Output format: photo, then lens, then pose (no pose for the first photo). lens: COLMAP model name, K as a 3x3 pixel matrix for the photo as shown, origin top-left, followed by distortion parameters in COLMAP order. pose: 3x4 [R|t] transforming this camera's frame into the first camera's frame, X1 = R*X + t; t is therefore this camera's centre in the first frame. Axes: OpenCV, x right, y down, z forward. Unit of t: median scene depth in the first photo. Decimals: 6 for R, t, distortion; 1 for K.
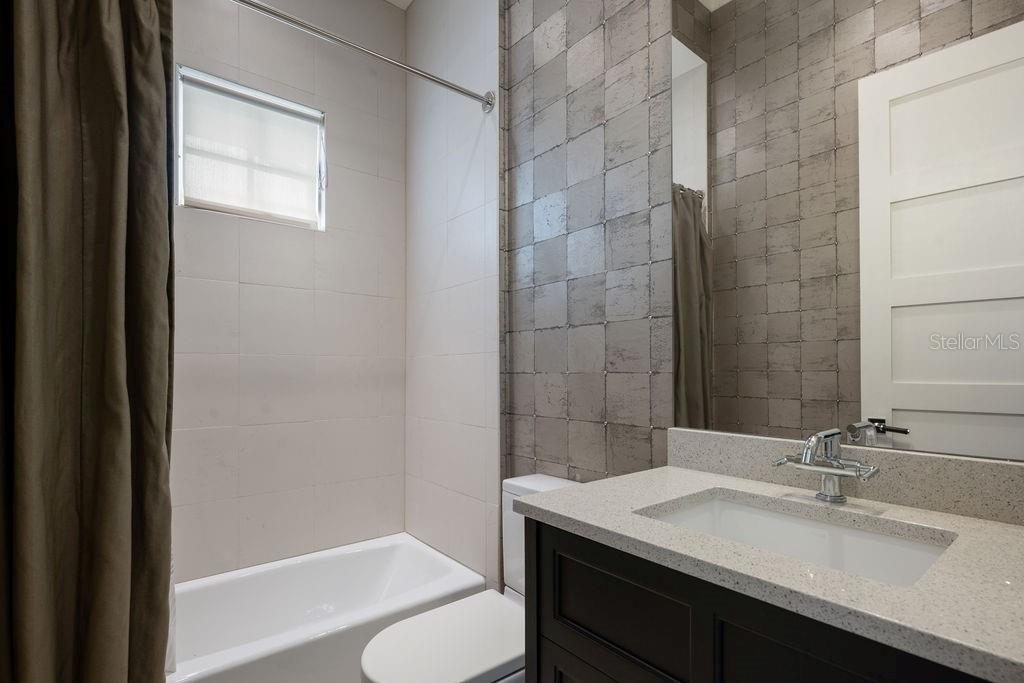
lens RADIAL K [[493.1, 0, 519.6], [0, 493.1, 369.9], [0, 0, 1]] dist [0.000253, 0.000029]
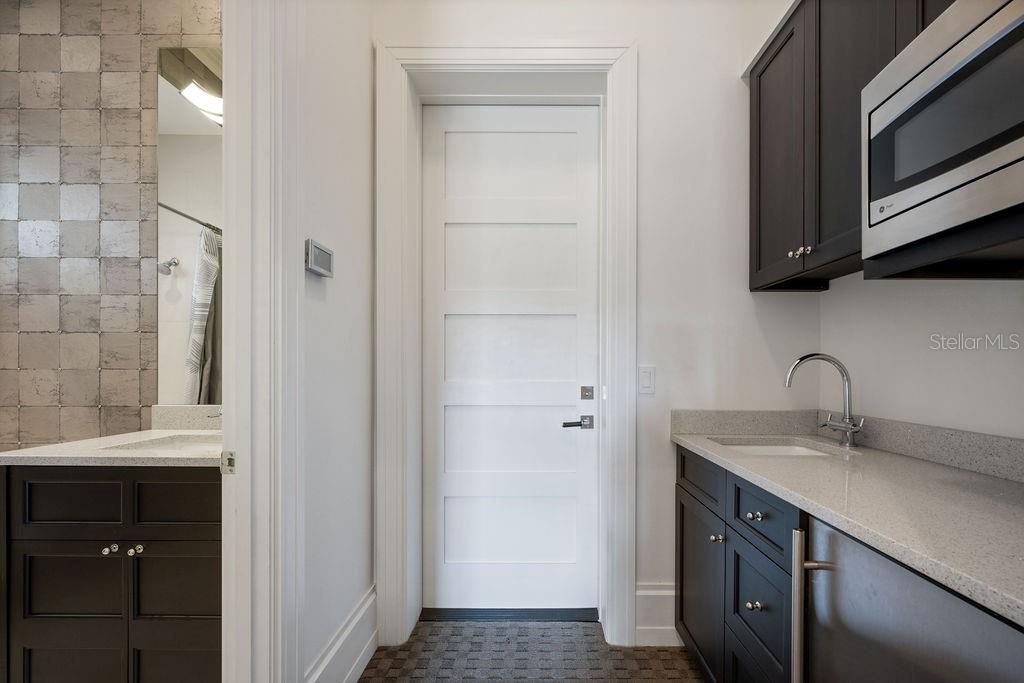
lens RADIAL K [[403.7, 0, 519.1], [0, 403.7, 370.4], [0, 0, 1]] dist [-0.000160, 0.000138]
pose [[0.626439, 0.003788, 0.779461, 0.031522], [-0.006068, 0.999982, 0.000017, 0.002031], [-0.779447, -0.004740, 0.626451, -0.587919]]
